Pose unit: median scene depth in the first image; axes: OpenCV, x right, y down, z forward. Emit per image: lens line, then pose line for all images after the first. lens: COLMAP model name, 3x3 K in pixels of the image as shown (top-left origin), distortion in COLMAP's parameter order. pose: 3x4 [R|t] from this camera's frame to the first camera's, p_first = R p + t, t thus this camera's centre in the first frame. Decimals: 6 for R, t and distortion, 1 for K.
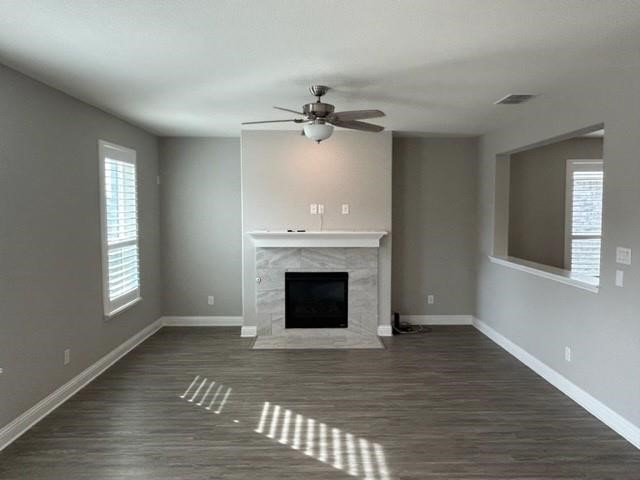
lens RADIAL K [[479.4, 0, 320.0], [0, 479.4, 240.0], [0, 0, 1]] dist [0.002144, 0.002565]
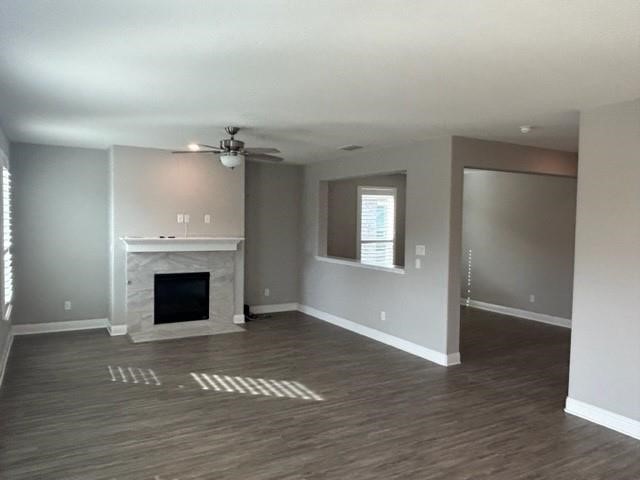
lens RADIAL K [[479.4, 0, 320.0], [0, 479.4, 240.0], [0, 0, 1]] dist [0.002144, 0.002565]
pose [[0.874433, -0.004166, 0.485128, -0.279568], [0.013743, 0.999775, -0.016187, 0.010964], [-0.484952, 0.020822, 0.874293, -0.174250]]
